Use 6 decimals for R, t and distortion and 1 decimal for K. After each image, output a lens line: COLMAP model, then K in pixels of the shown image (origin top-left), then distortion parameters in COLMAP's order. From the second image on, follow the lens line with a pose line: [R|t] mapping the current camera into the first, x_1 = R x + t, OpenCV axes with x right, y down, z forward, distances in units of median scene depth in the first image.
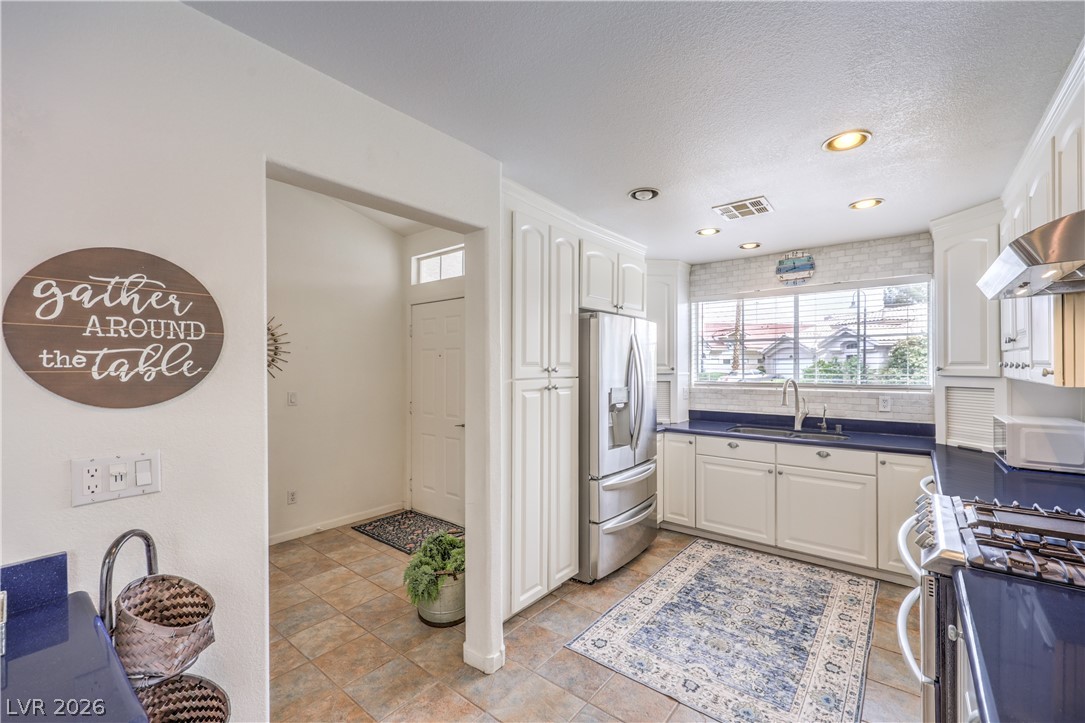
lens RADIAL K [[448.6, 0, 554.4], [0, 448.6, 363.6], [0, 0, 1]] dist [0.000668, -0.000042]
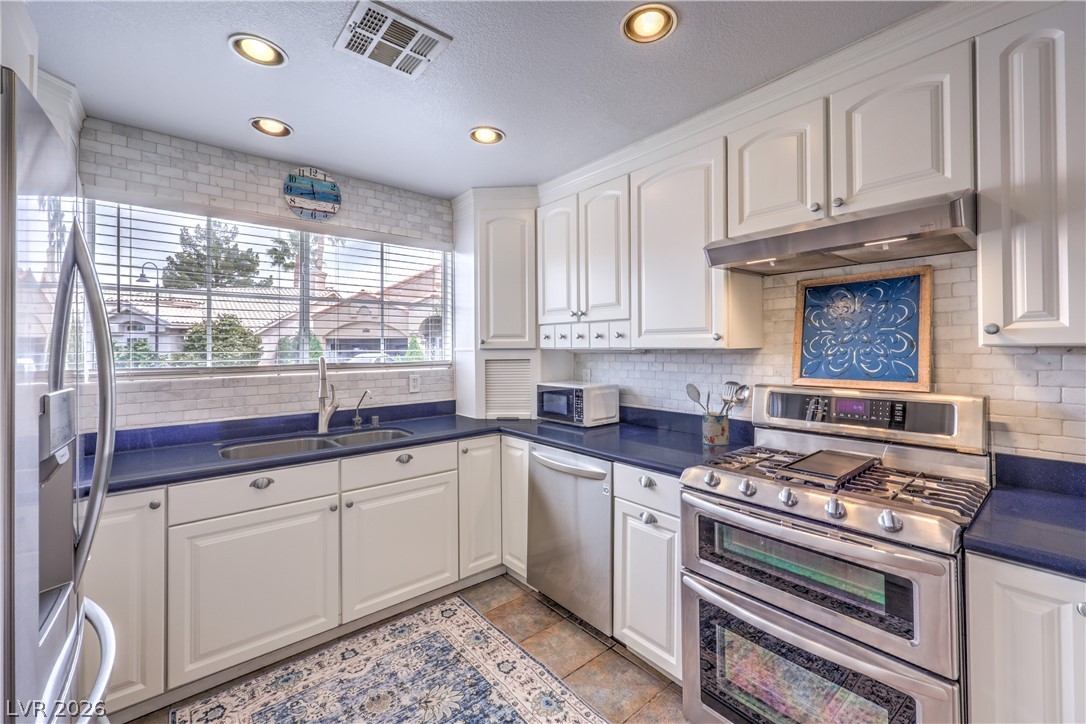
lens RADIAL K [[449.0, 0, 545.3], [0, 449.0, 345.5], [0, 0, 1]] dist [0.000668, -0.000042]
pose [[0.198211, 0.007675, 0.980129, -0.062173], [0.002376, 0.999963, -0.008311, 0.025168], [-0.980156, 0.003977, 0.198186, 0.600162]]
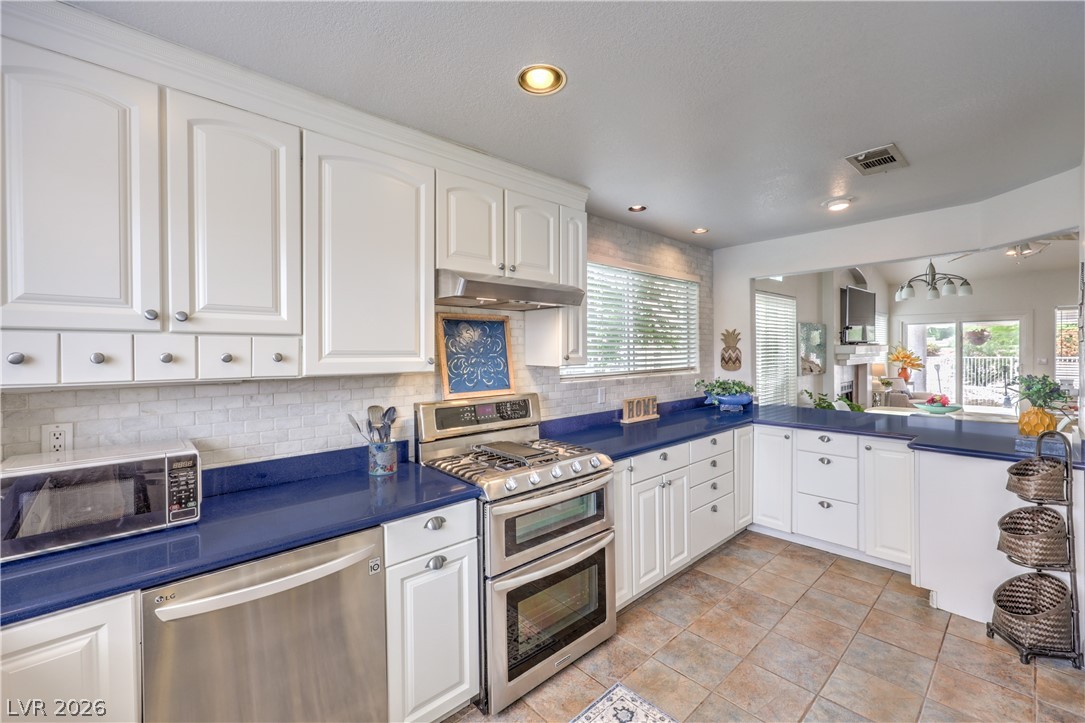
lens RADIAL K [[448.6, 0, 570.1], [0, 448.6, 350.0], [0, 0, 1]] dist [0.000668, -0.000042]
pose [[-0.991842, 0.012432, 0.126863, 0.287556], [0.011457, 0.999899, -0.008411, 0.003025], [-0.126955, -0.006889, -0.991885, 1.056836]]
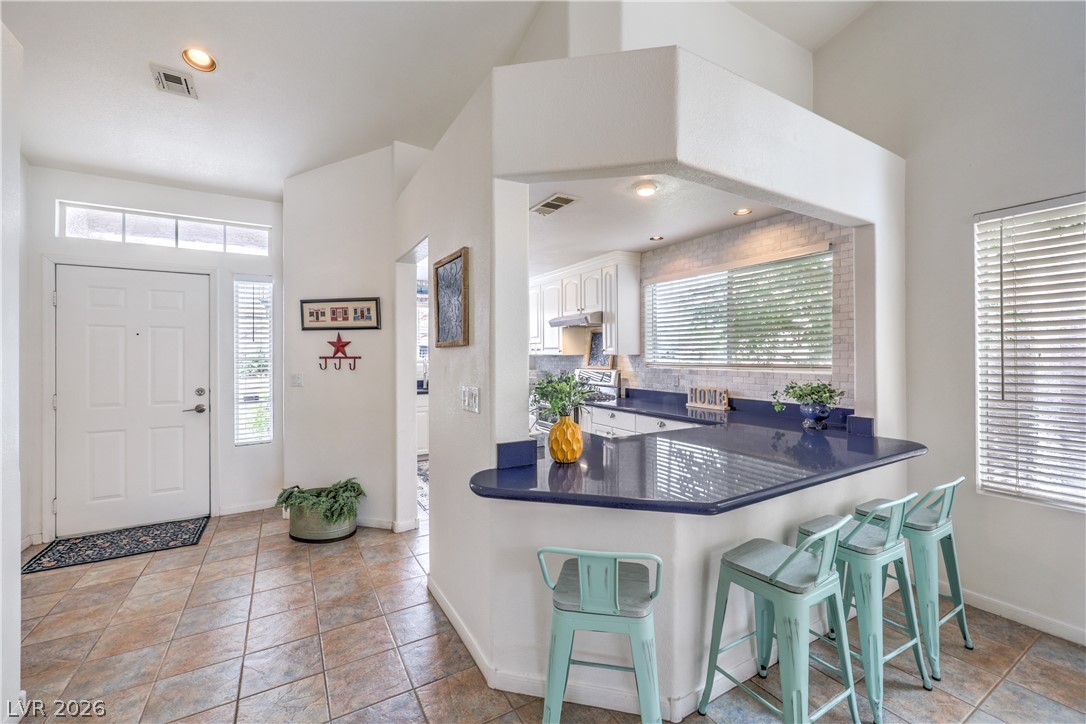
lens RADIAL K [[449.0, 0, 550.1], [0, 449.0, 355.3], [0, 0, 1]] dist [0.000668, -0.000042]
pose [[0.350776, -0.000406, 0.936459, -0.981217], [-0.002417, 0.999996, 0.001339, 0.023544], [-0.936456, -0.002733, 0.350774, -0.036136]]
